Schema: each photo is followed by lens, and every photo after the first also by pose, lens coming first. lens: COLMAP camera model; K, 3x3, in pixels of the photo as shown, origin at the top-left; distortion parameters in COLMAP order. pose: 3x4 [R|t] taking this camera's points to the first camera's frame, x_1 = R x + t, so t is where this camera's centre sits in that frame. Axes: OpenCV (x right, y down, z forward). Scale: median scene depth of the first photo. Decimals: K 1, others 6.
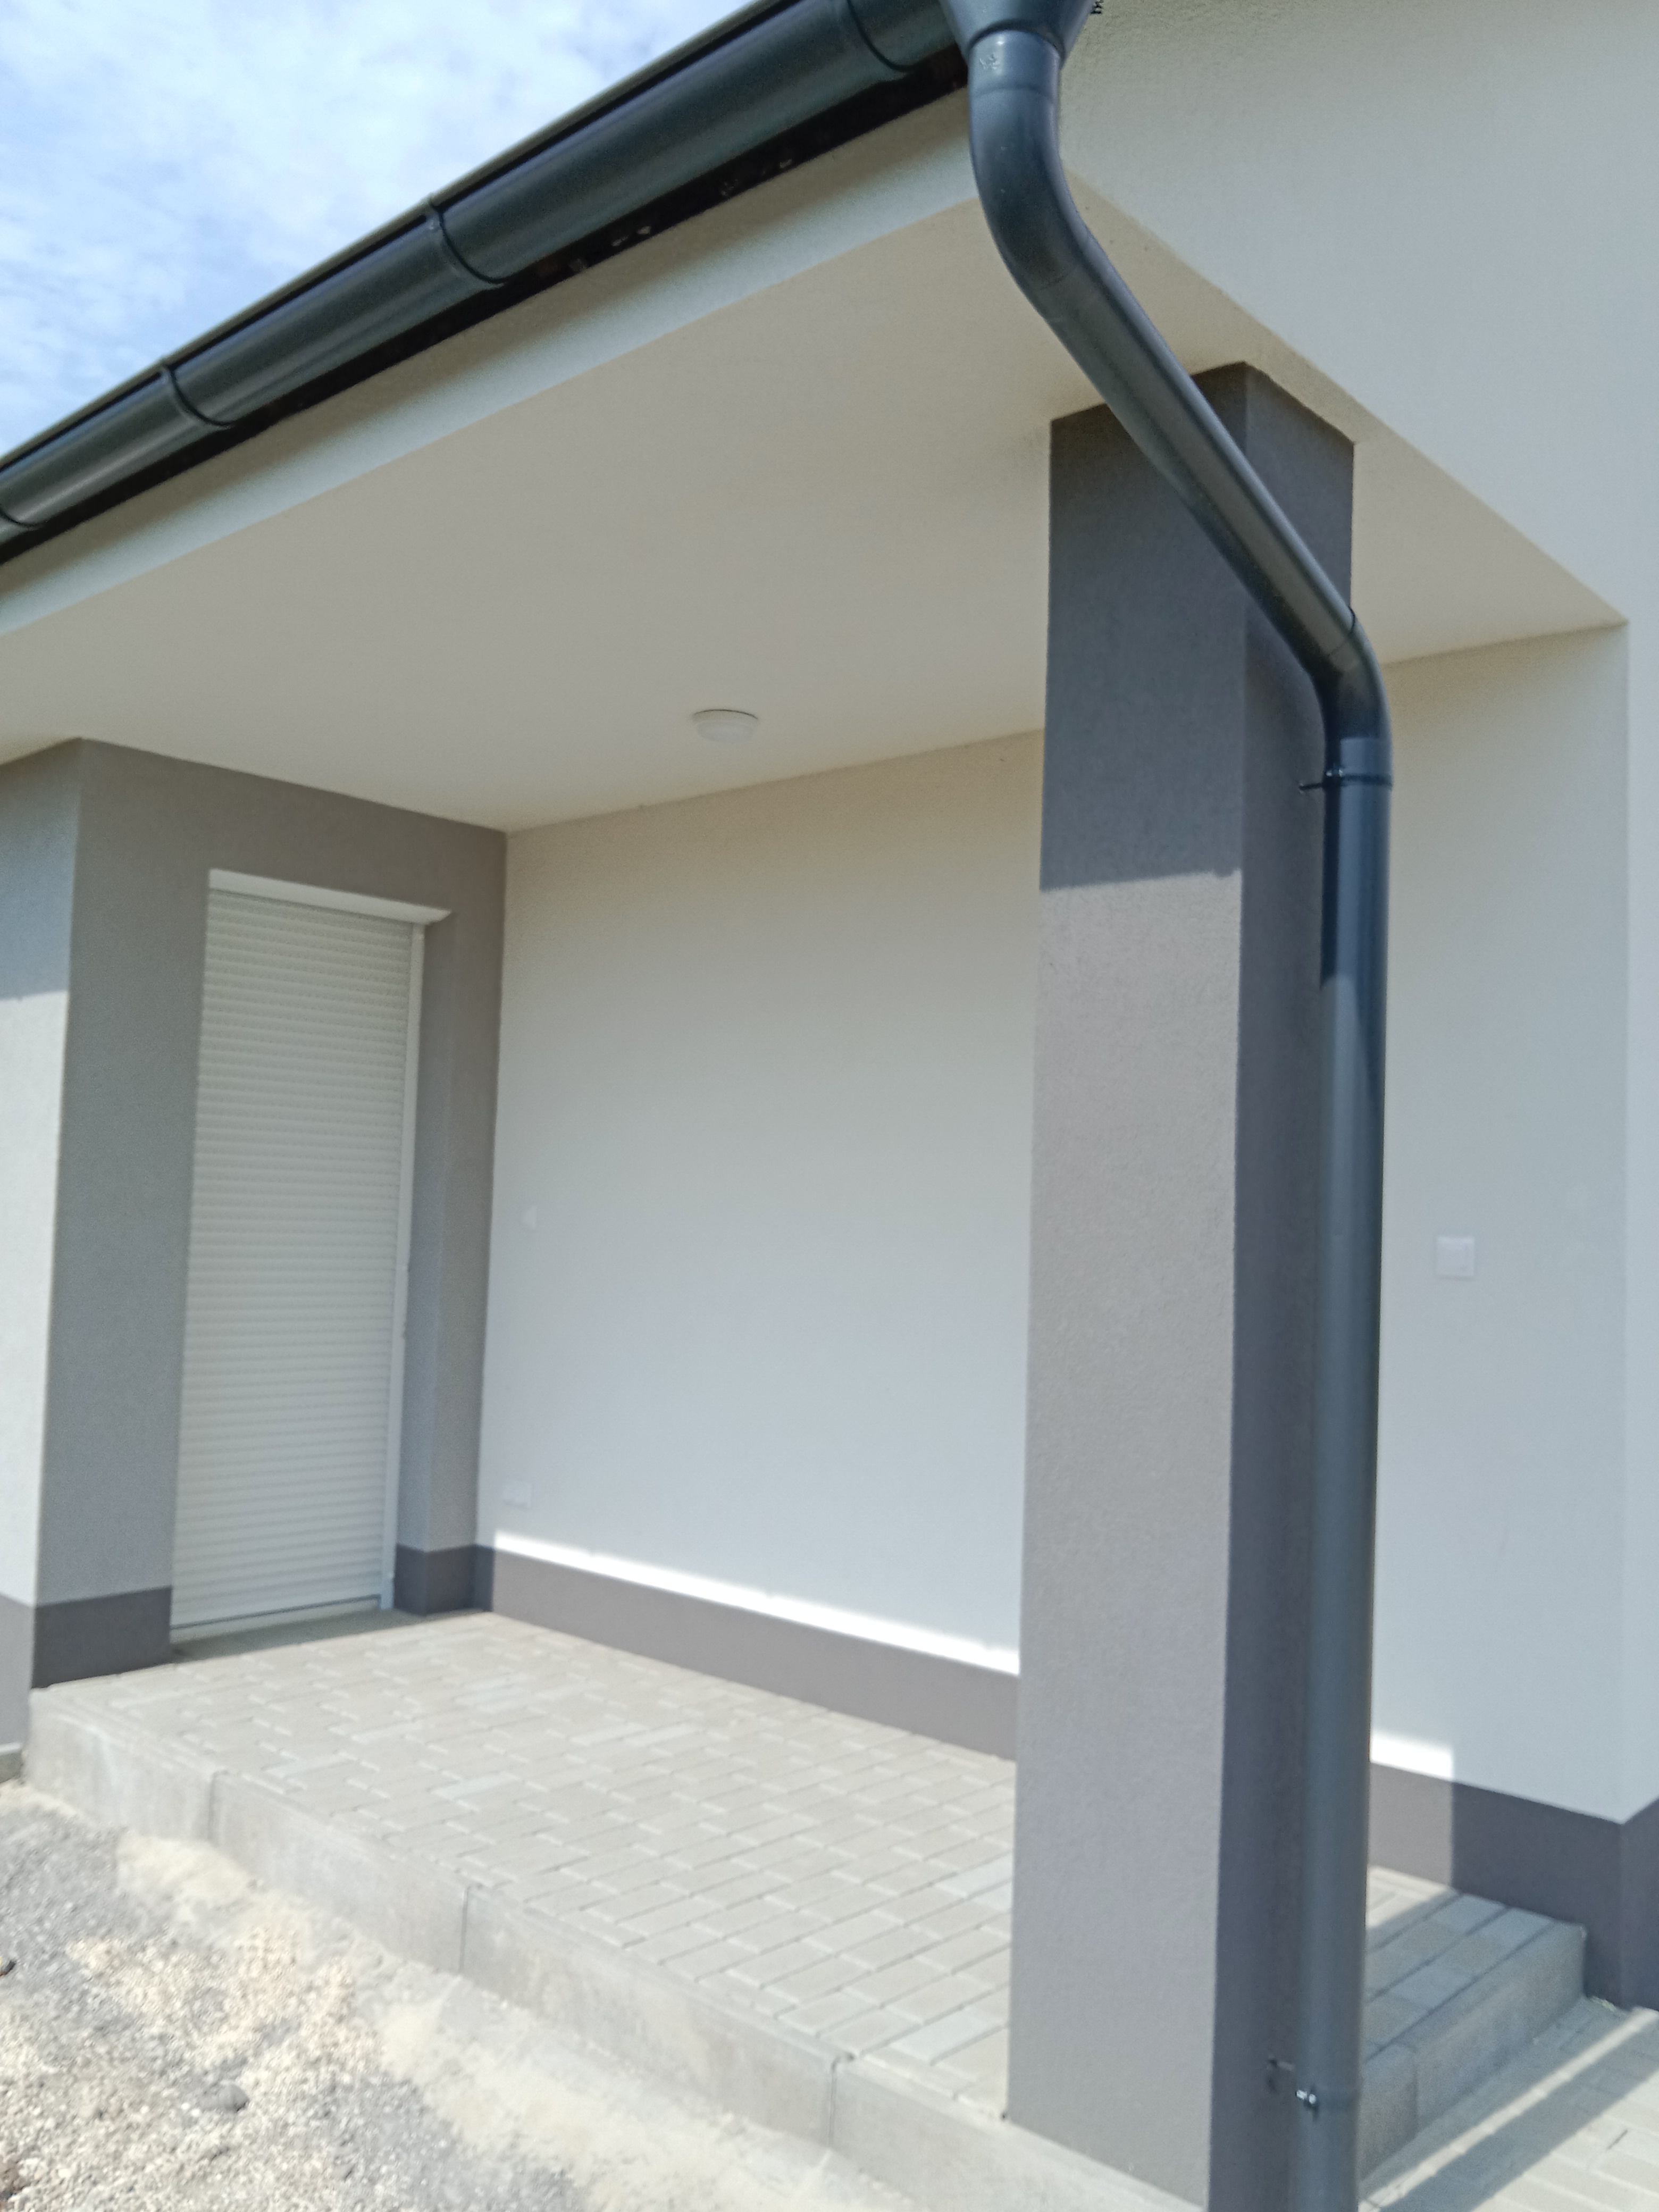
lens RADIAL K [[1790.6, 0, 829.5], [0, 1790.6, 1106.0], [0, 0, 1]] dist [-0.007080, -0.011234]
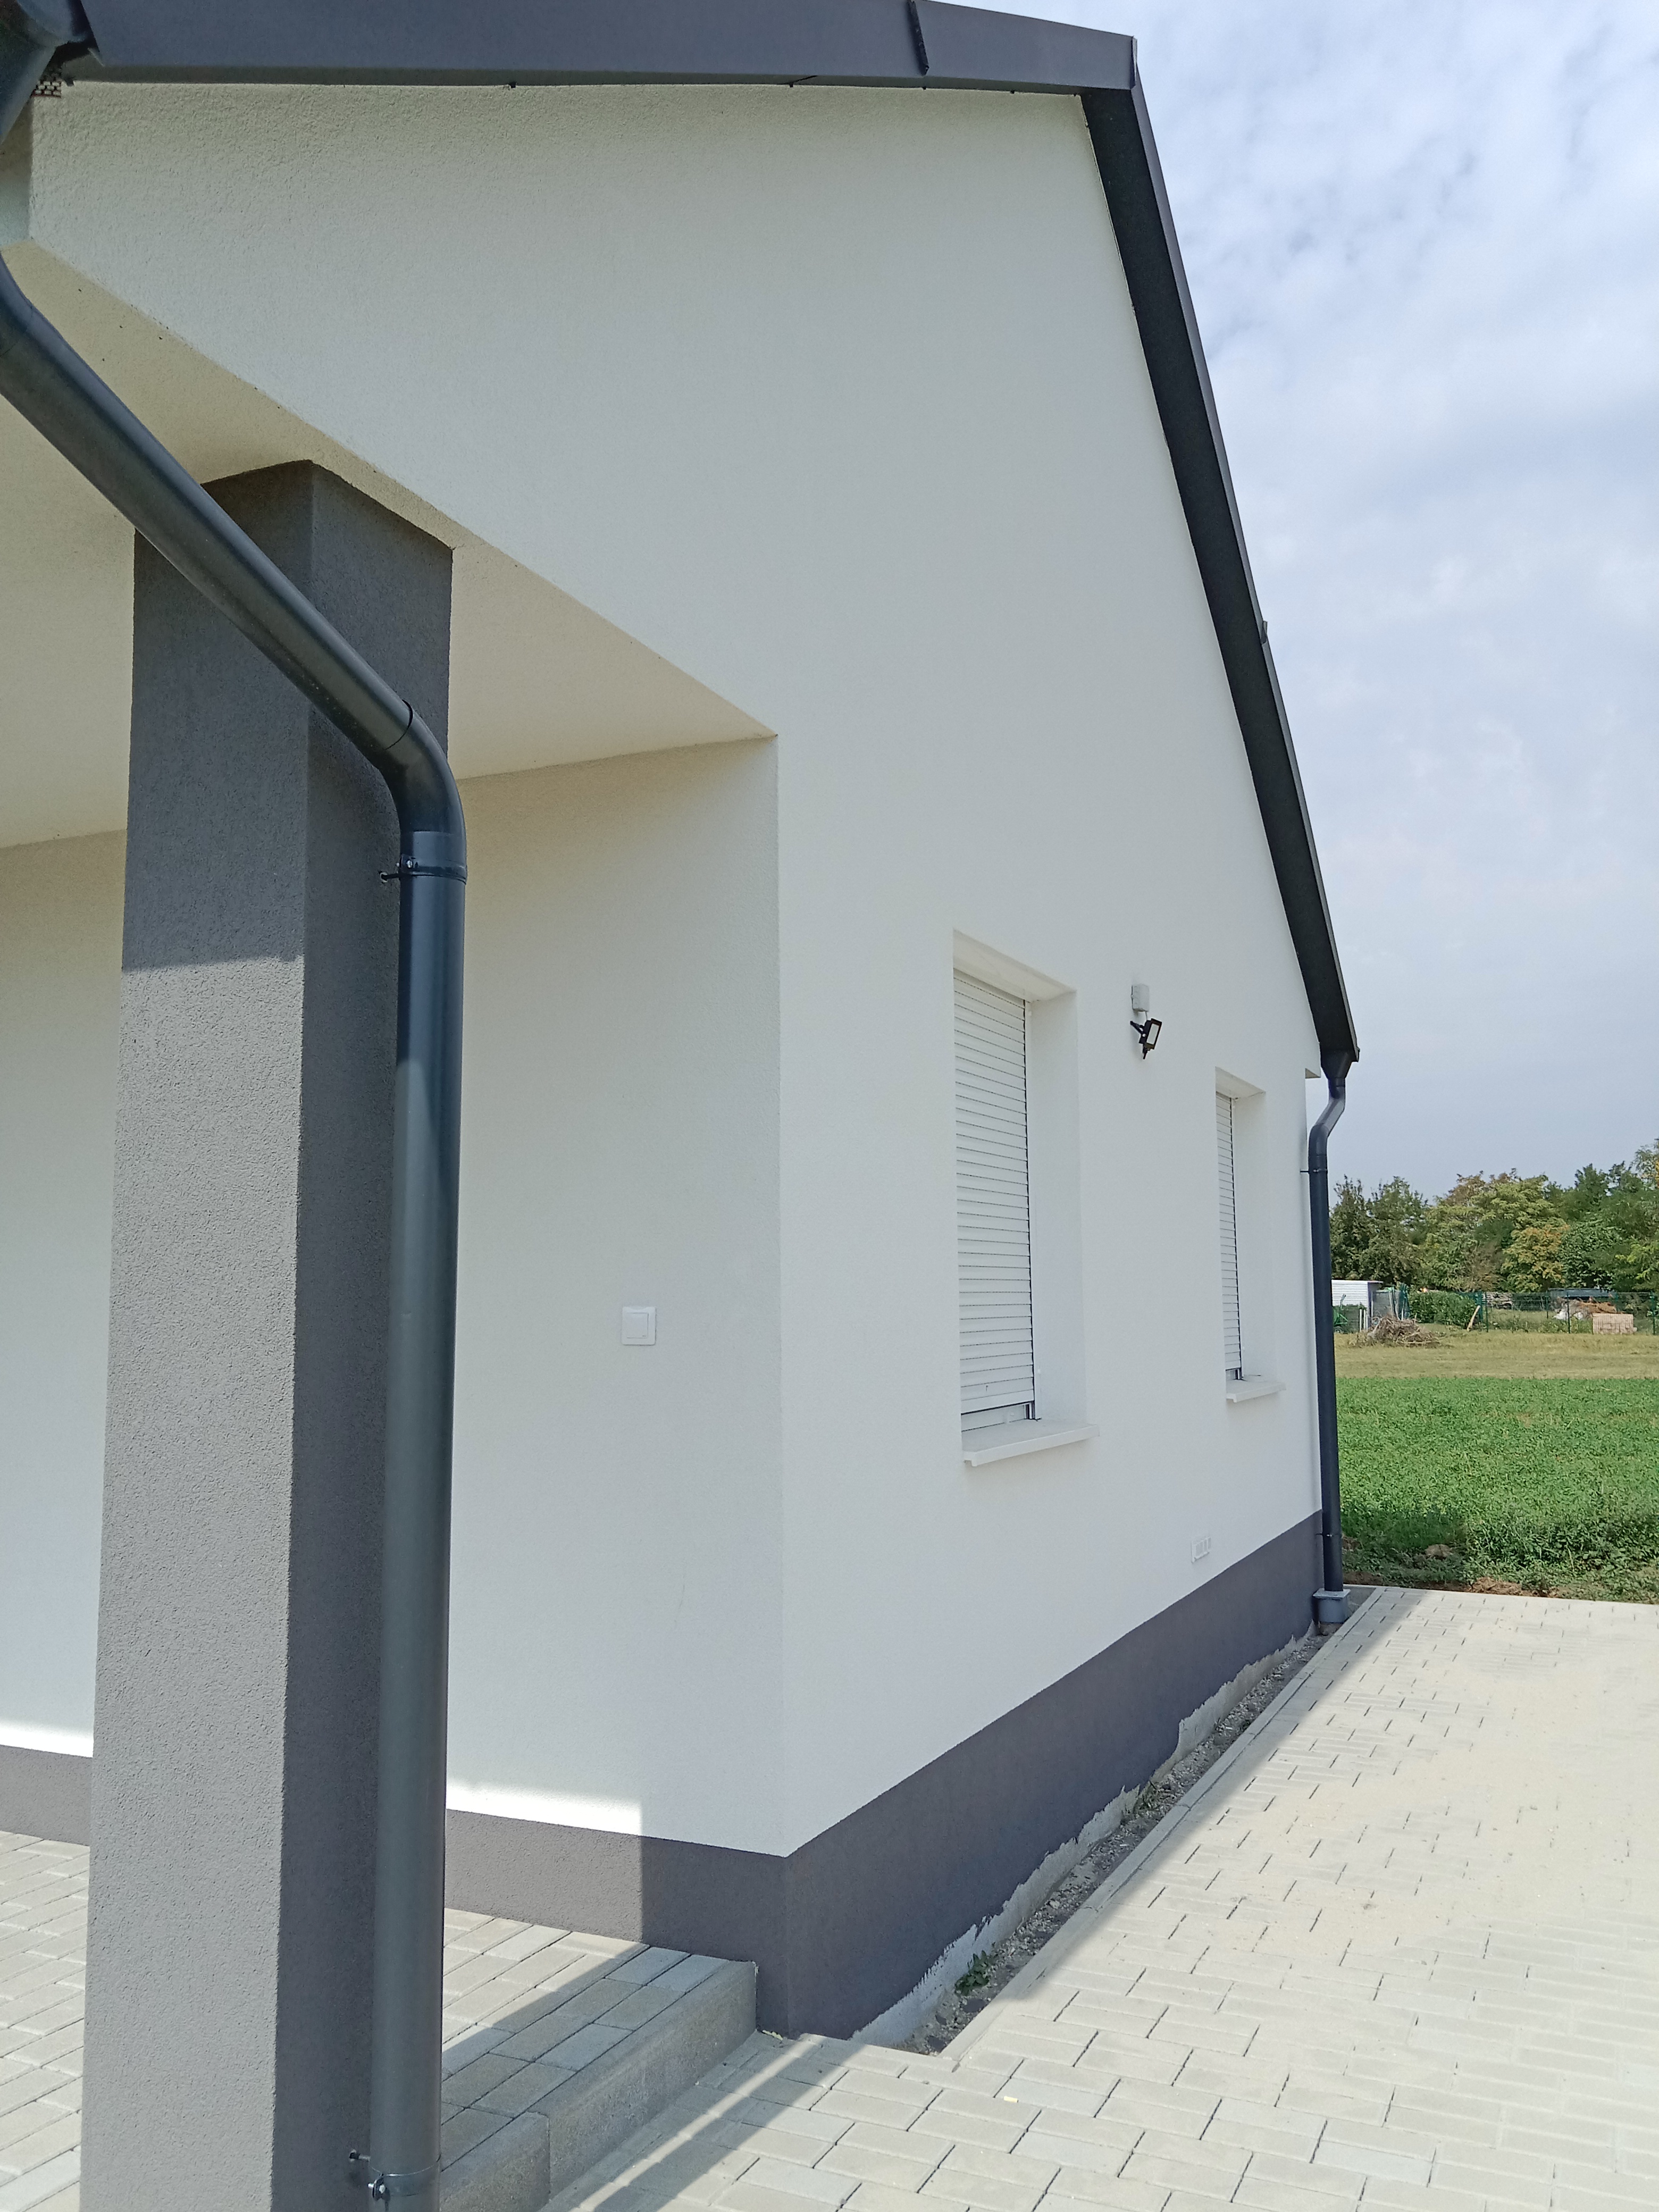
lens RADIAL K [[1761.7, 0, 829.5], [0, 1761.7, 1106.0], [0, 0, 1]] dist [-0.000264, -0.013831]
pose [[0.953917, -0.004565, 0.300035, 0.198775], [0.017391, 0.999045, -0.040095, -0.002084], [-0.299566, 0.043465, 0.953085, -0.030497]]
